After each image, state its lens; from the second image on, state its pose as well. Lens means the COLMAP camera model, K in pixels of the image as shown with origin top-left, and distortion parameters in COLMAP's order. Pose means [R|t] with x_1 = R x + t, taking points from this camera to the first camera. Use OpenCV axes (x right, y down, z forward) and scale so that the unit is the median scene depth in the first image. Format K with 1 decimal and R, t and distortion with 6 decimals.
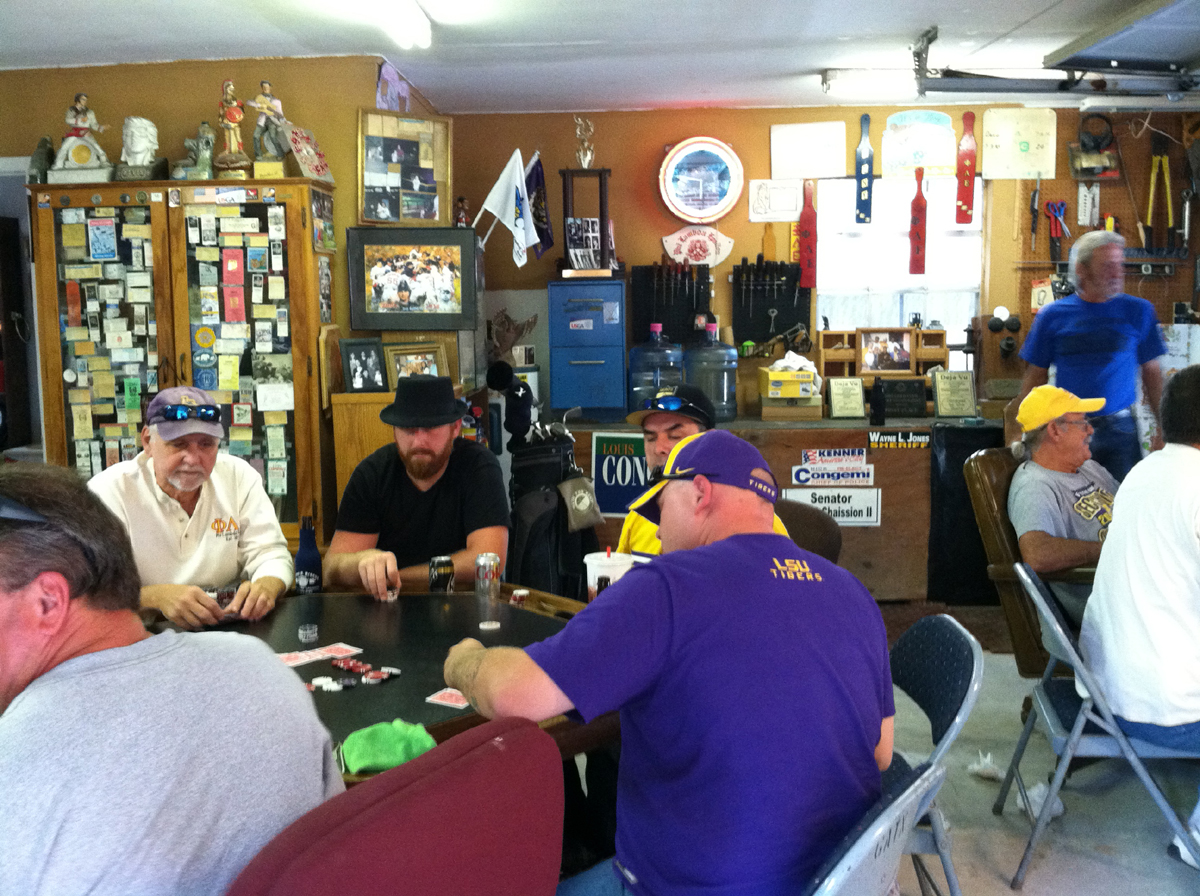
lens RADIAL K [[1169.1, 0, 599.7], [0, 1169.1, 437.0], [0, 0, 1]] dist [0.130679, -0.424552]
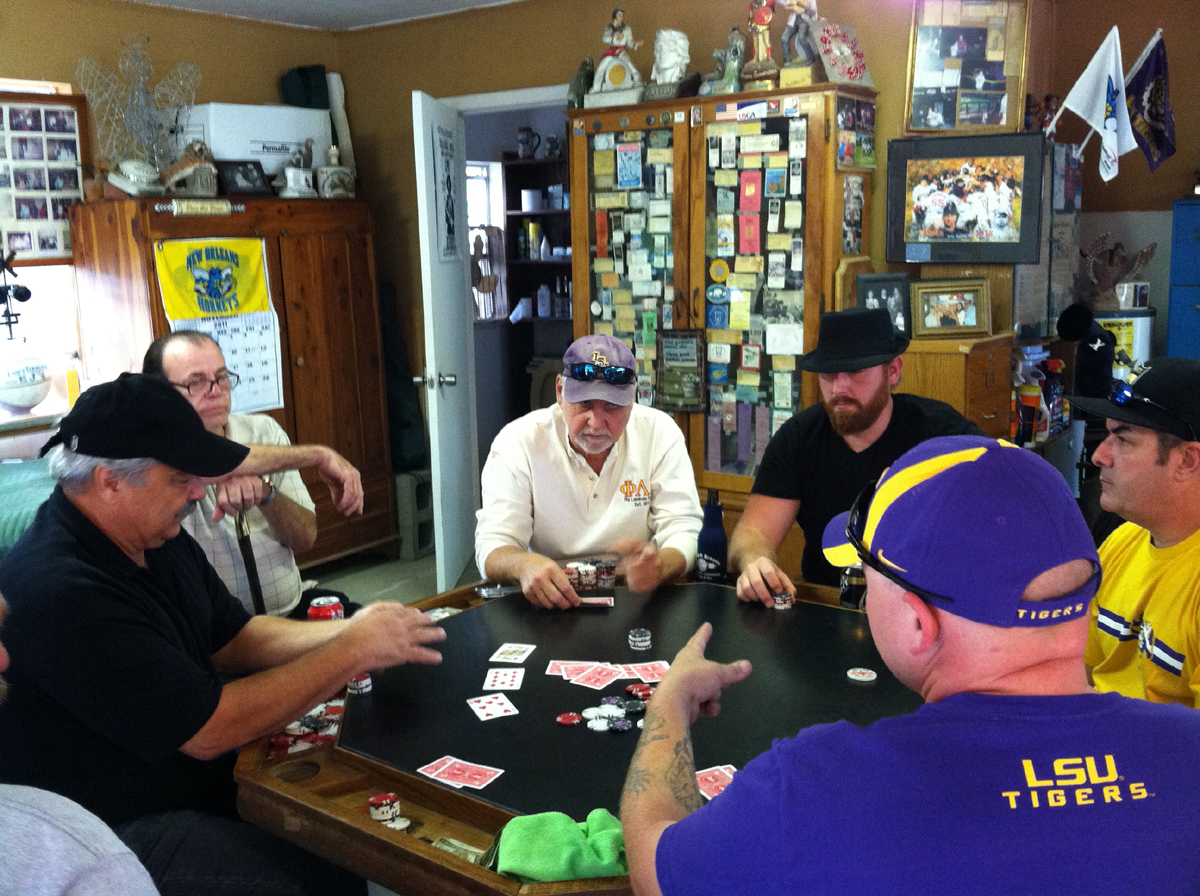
lens RADIAL K [[1169.1, 0, 599.7], [0, 1169.1, 437.0], [0, 0, 1]] dist [0.130679, -0.424552]
pose [[0.830843, 0.091355, -0.548957, 0.096095], [-0.056294, 0.995171, 0.080412, -0.022613], [0.553652, -0.035907, 0.831974, 0.175140]]
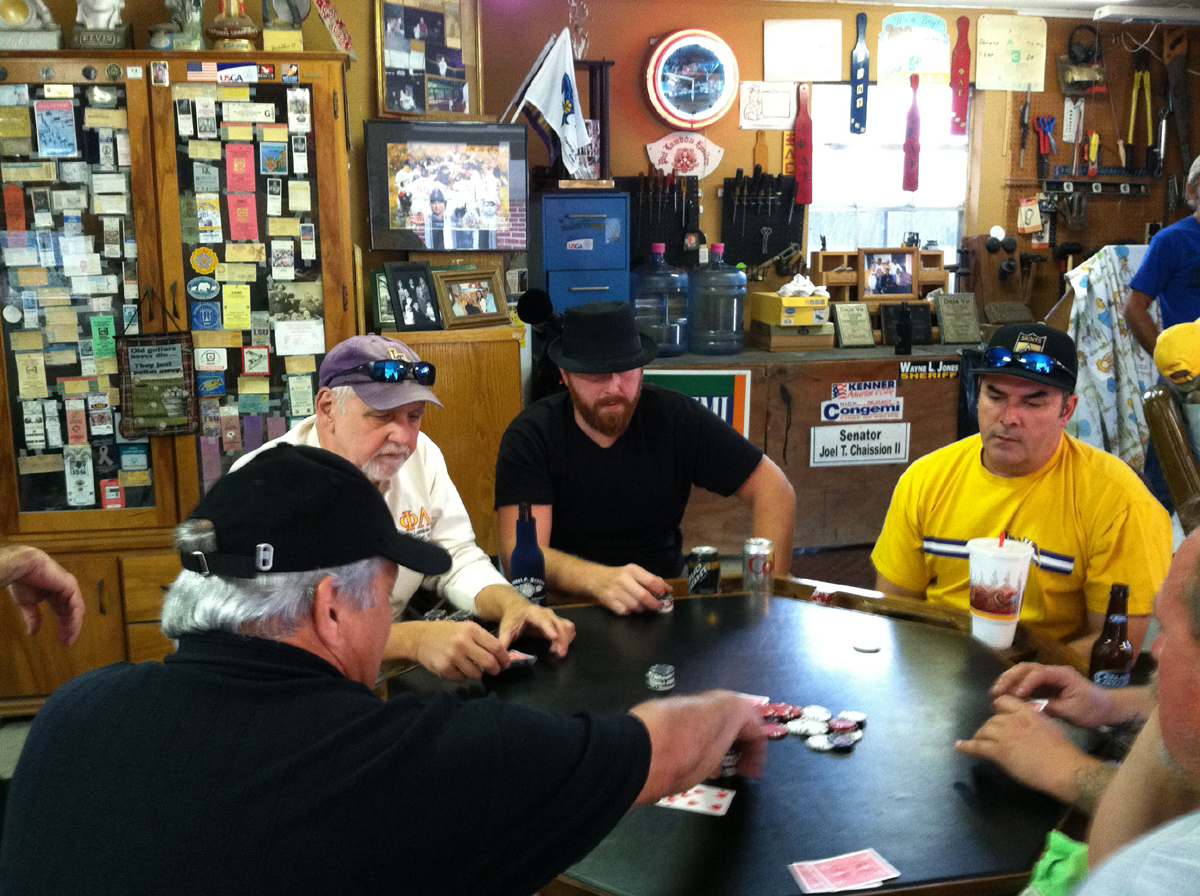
lens RADIAL K [[1169.1, 0, 599.7], [0, 1169.1, 437.0], [0, 0, 1]] dist [0.130679, -0.424552]
pose [[0.970282, -0.038058, 0.238964, -0.258222], [0.022137, 0.997374, 0.068960, -0.016746], [-0.240961, -0.061621, 0.968577, 0.181431]]
